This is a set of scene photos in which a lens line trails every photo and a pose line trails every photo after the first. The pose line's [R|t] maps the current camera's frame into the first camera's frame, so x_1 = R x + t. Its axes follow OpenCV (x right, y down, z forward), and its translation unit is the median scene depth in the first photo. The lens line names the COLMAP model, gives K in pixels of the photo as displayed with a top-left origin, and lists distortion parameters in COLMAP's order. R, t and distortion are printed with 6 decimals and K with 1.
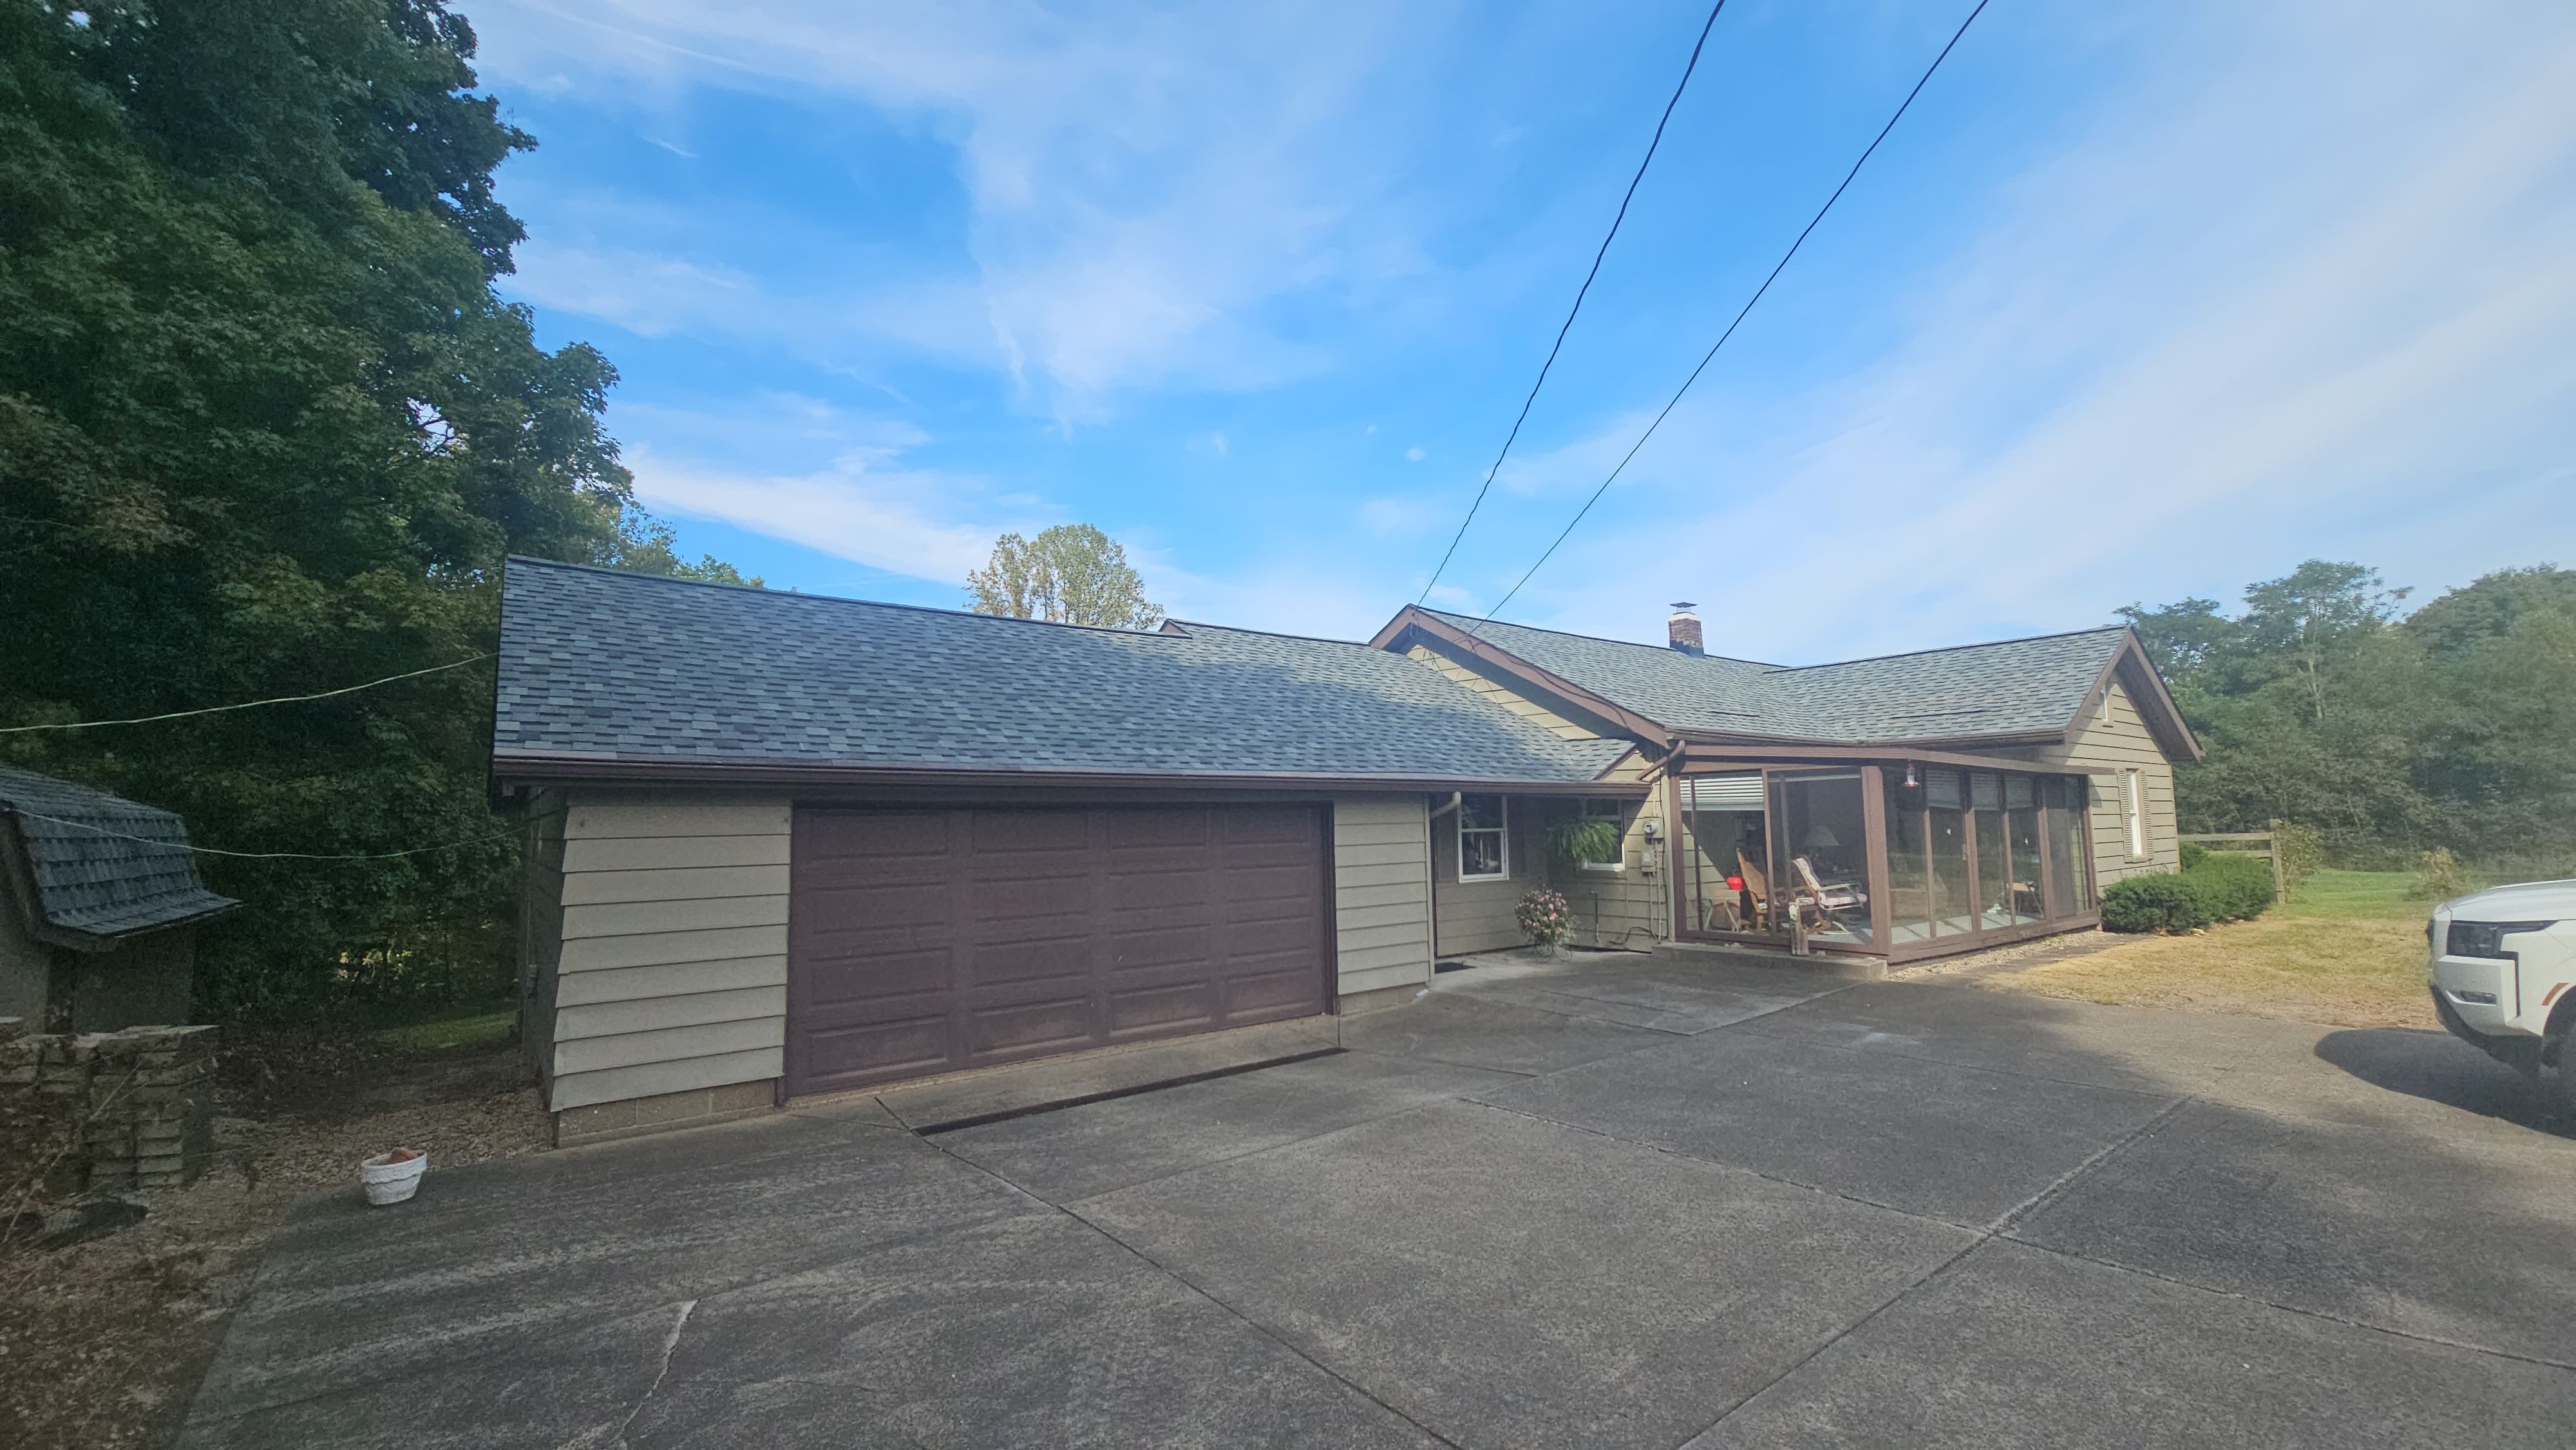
lens RADIAL K [[1045.0, 0, 1288.0], [0, 1045.0, 725.0], [0, 0, 1]] dist [-0.031299, 0.000061]
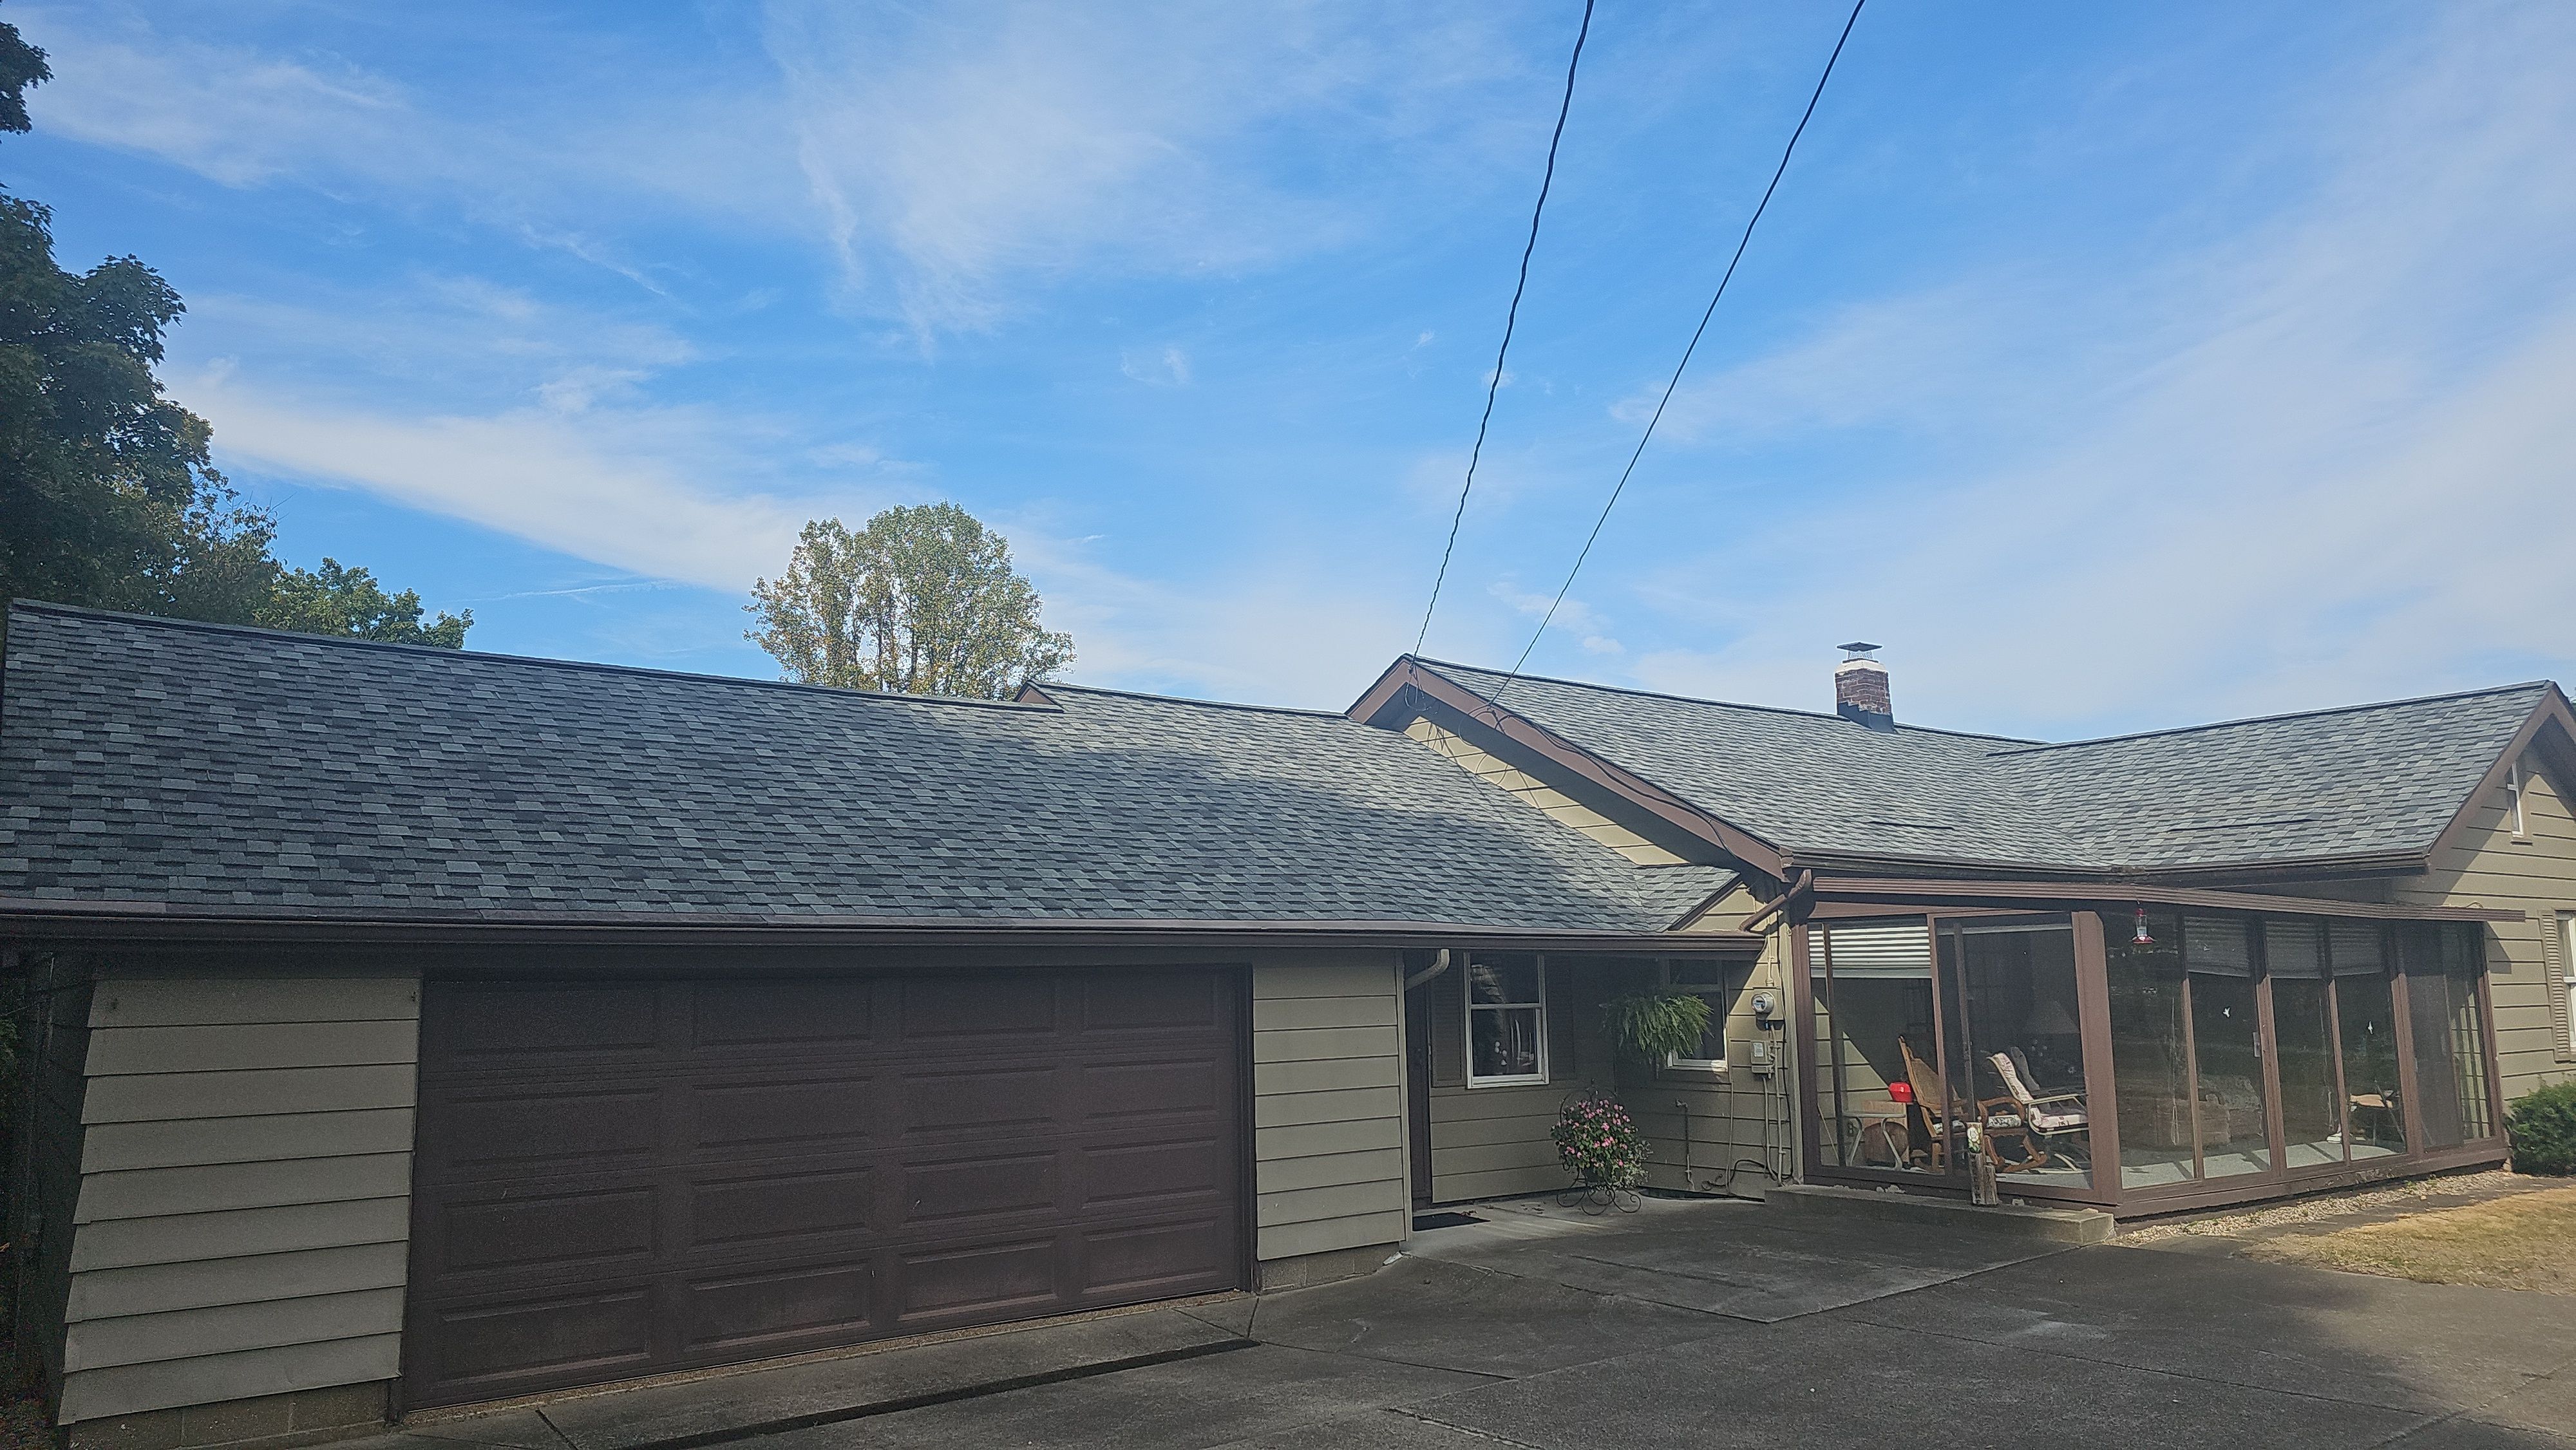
lens RADIAL K [[1754.7, 0, 1288.9], [0, 1754.7, 741.6], [0, 0, 1]] dist [0.038499, -0.069214]
pose [[0.999934, -0.001626, -0.011400, 0.067650], [0.001108, 0.998973, -0.045286, -0.015135], [0.011462, 0.045271, 0.998909, -0.103819]]
